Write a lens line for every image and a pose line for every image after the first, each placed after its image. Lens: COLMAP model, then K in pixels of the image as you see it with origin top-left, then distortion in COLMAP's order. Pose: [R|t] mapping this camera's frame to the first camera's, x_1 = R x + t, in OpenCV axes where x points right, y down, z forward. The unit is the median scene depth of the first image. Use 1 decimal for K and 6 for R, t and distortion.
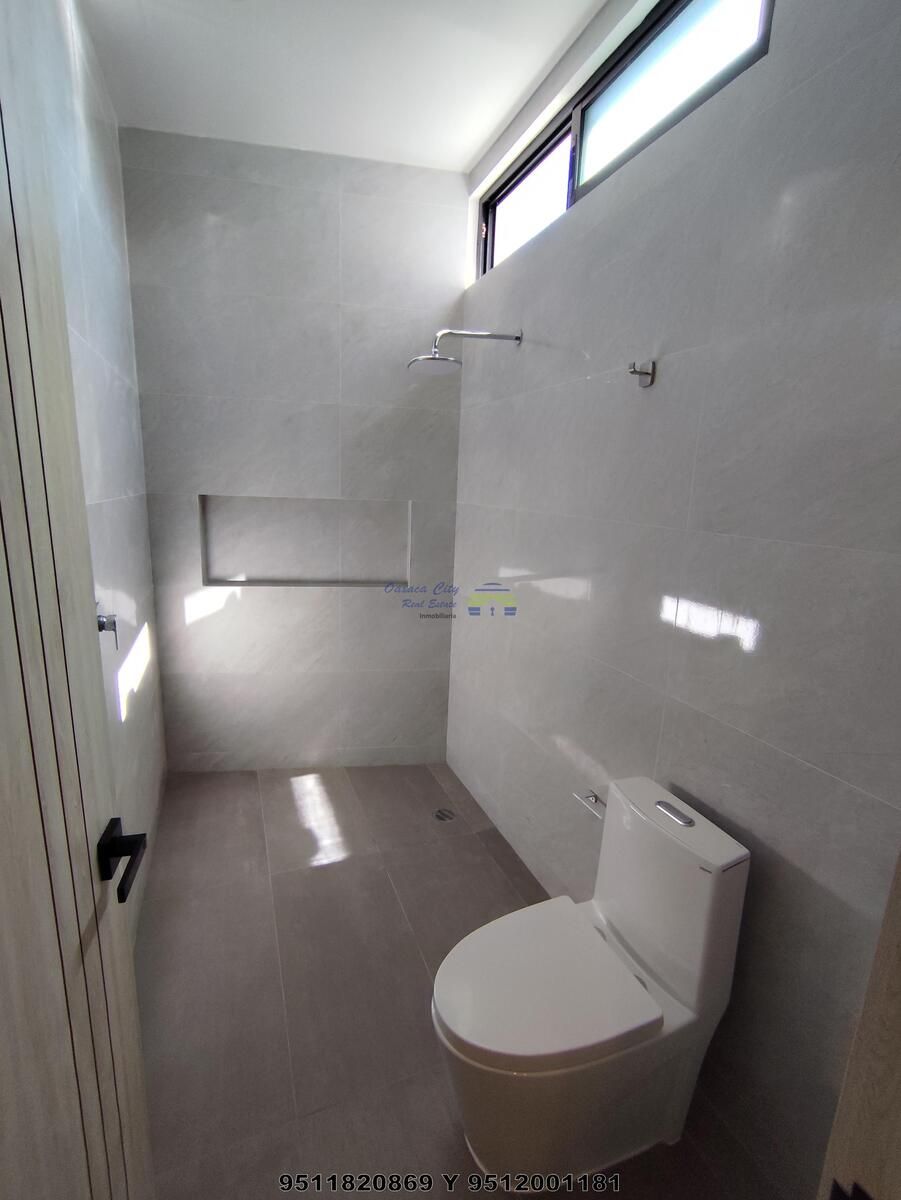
lens RADIAL K [[547.5, 0, 450.5], [0, 547.5, 600.0], [0, 0, 1]] dist [-0.003946, 0.012518]
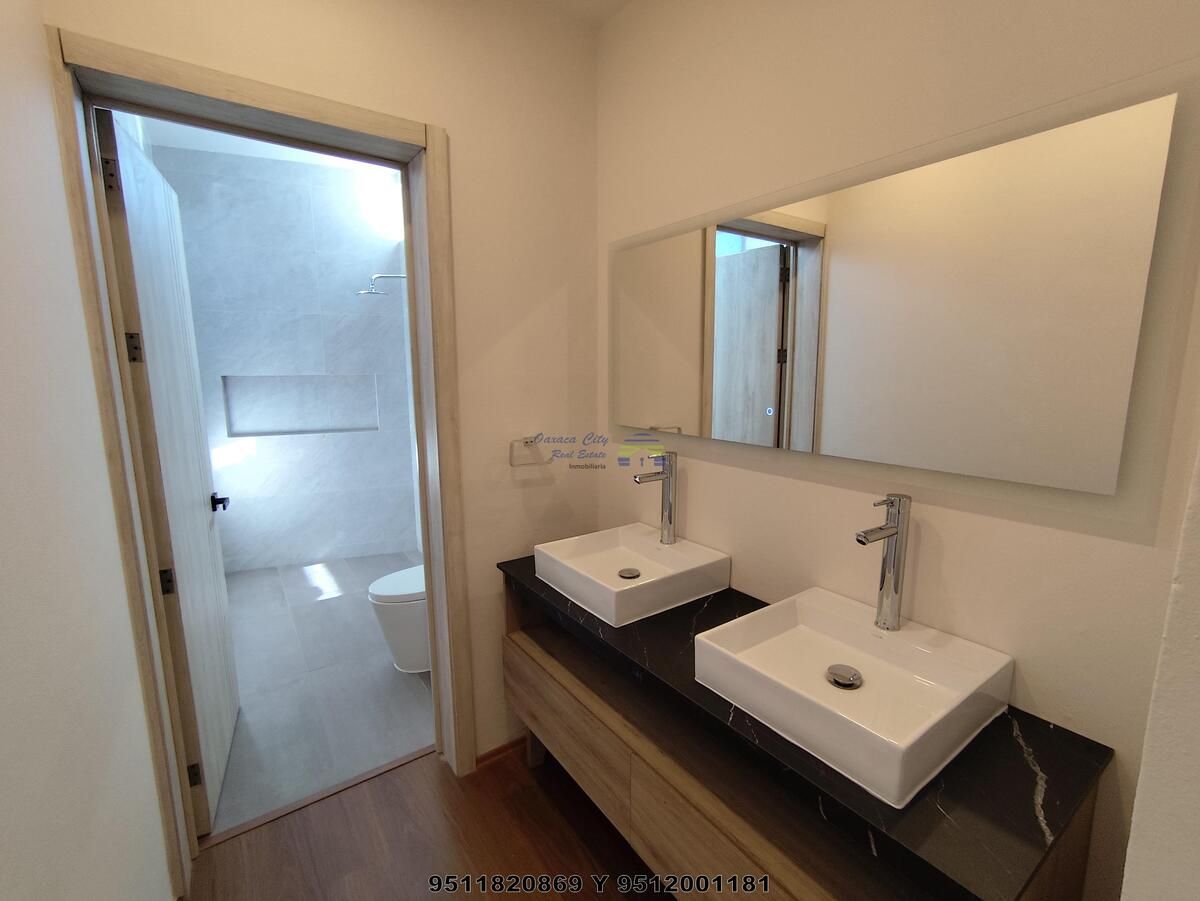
lens RADIAL K [[544.1, 0, 600.0], [0, 544.1, 450.5], [0, 0, 1]] dist [0.021793, 0.000114]
pose [[0.976363, -0.074434, 0.202917, 0.220099], [0.082415, 0.996111, -0.031155, 0.136913], [-0.199809, 0.047142, 0.978700, -0.638315]]
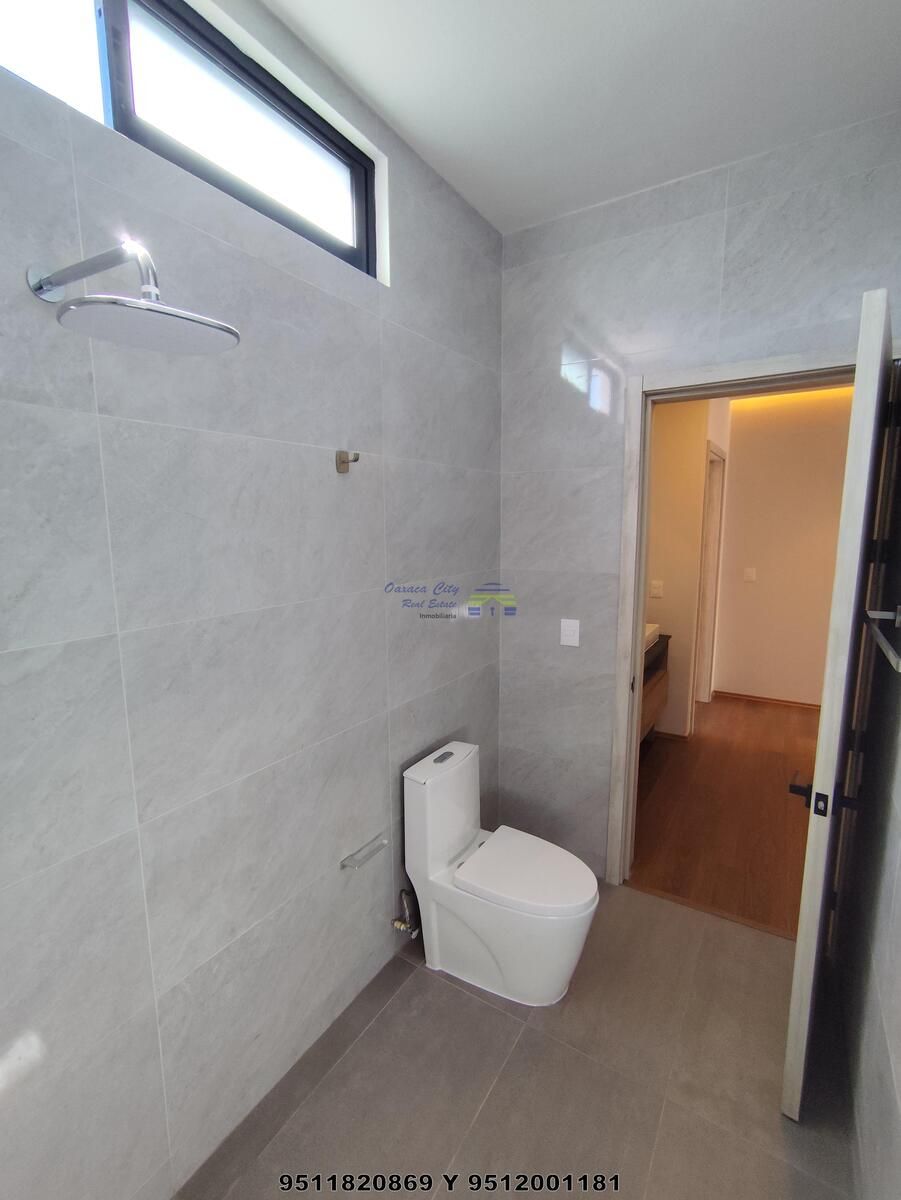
lens RADIAL K [[547.5, 0, 450.5], [0, 547.5, 600.0], [0, 0, 1]] dist [-0.003946, 0.012518]
pose [[-0.569418, -0.153097, 0.807666, -0.242093], [0.153594, 0.945388, 0.287489, -0.147591], [-0.807572, 0.287754, -0.514806, 0.504091]]
